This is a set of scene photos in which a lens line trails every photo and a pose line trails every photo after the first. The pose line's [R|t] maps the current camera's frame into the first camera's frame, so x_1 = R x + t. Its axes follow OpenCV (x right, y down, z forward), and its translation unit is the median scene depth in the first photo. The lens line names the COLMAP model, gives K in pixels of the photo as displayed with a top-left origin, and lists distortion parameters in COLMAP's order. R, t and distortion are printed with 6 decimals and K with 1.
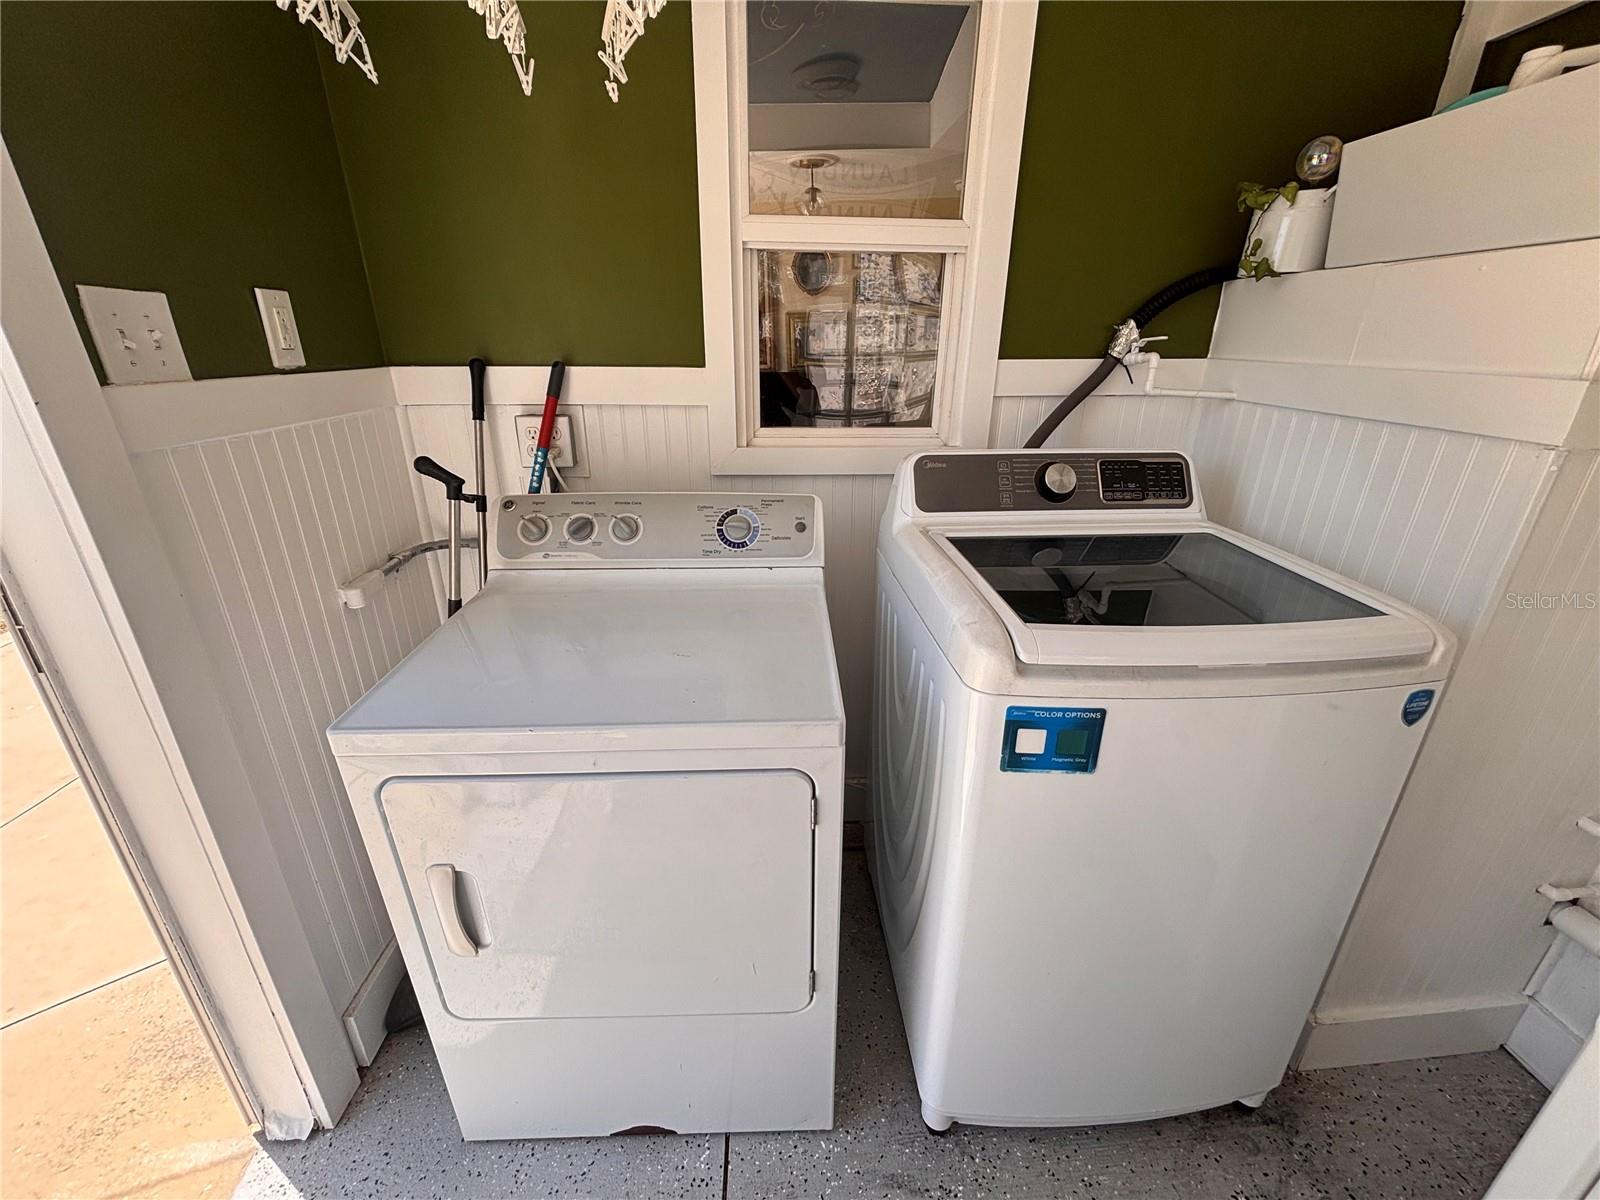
lens RADIAL K [[646.1, 0, 799.2], [0, 646.1, 599.3], [0, 0, 1]] dist [0.000085, -0.000077]
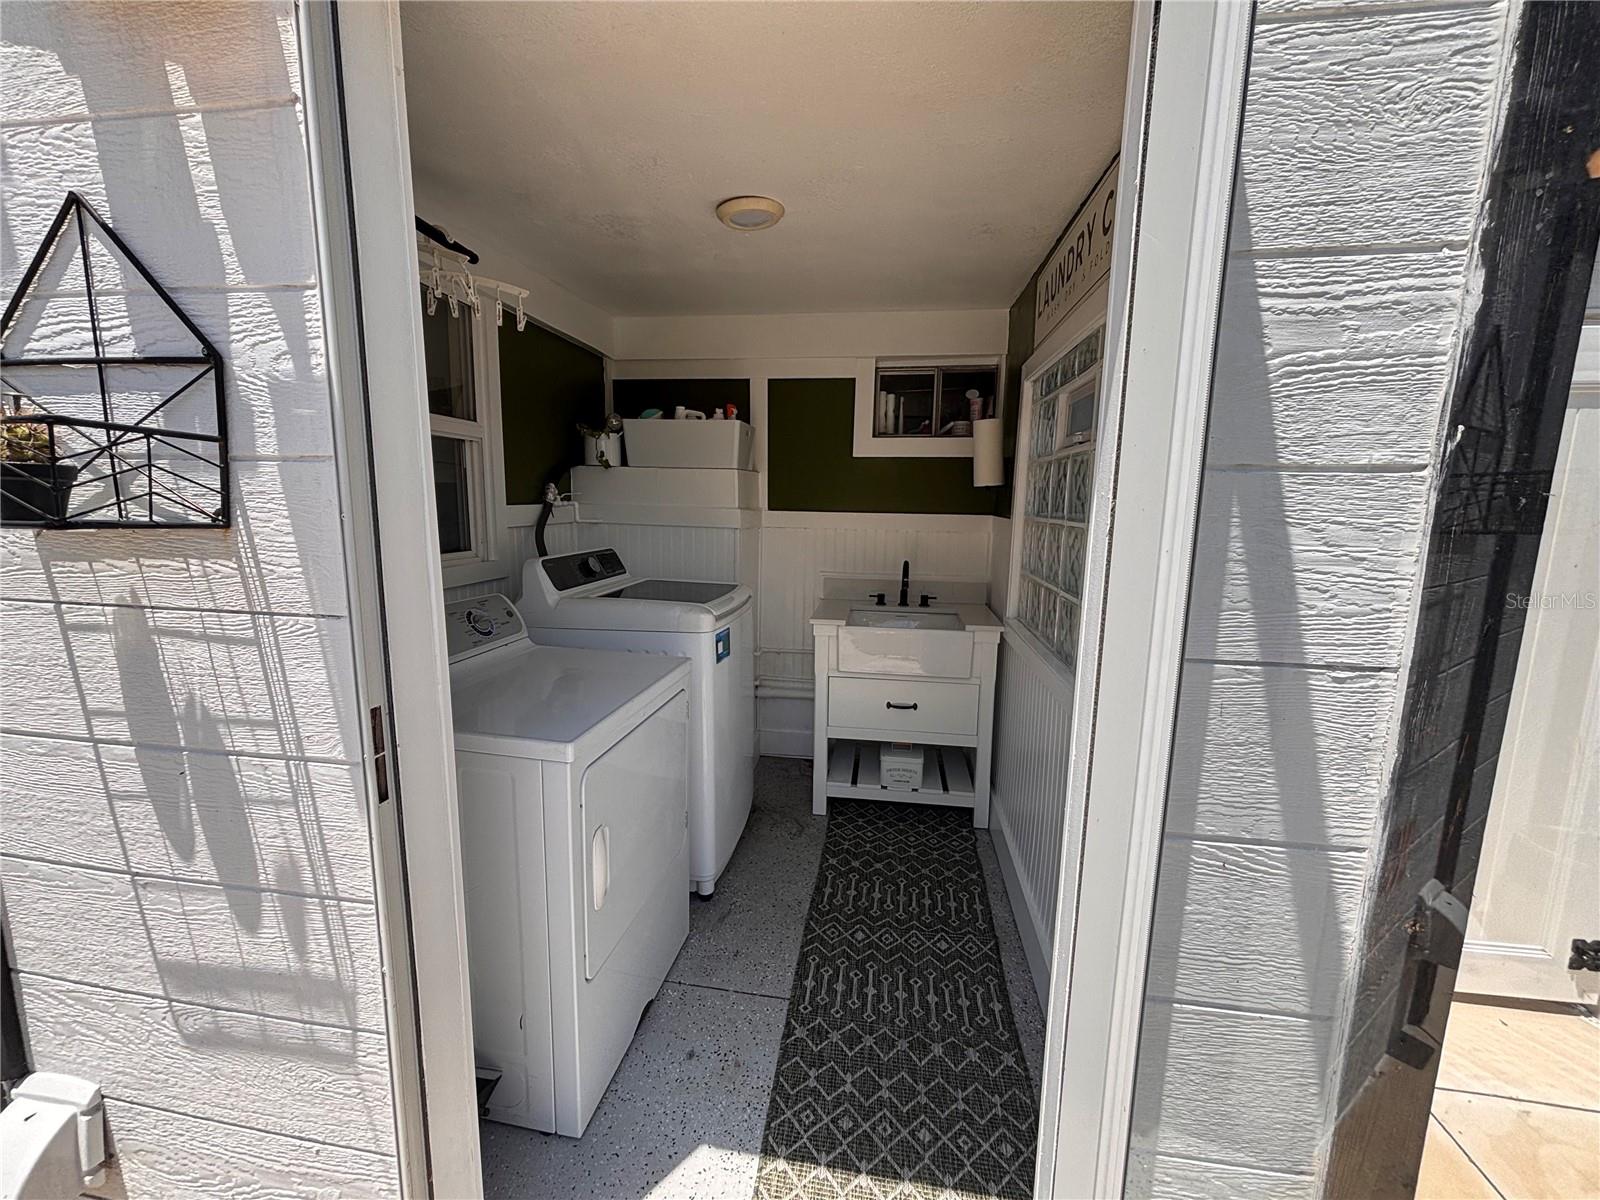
lens RADIAL K [[646.1, 0, 796.2], [0, 646.1, 598.4], [0, 0, 1]] dist [0.000085, -0.000077]
pose [[0.198029, -0.148593, 0.968868, -1.282565], [0.352497, 0.933111, 0.071062, -0.020286], [-0.914621, 0.327450, 0.237161, 0.051684]]
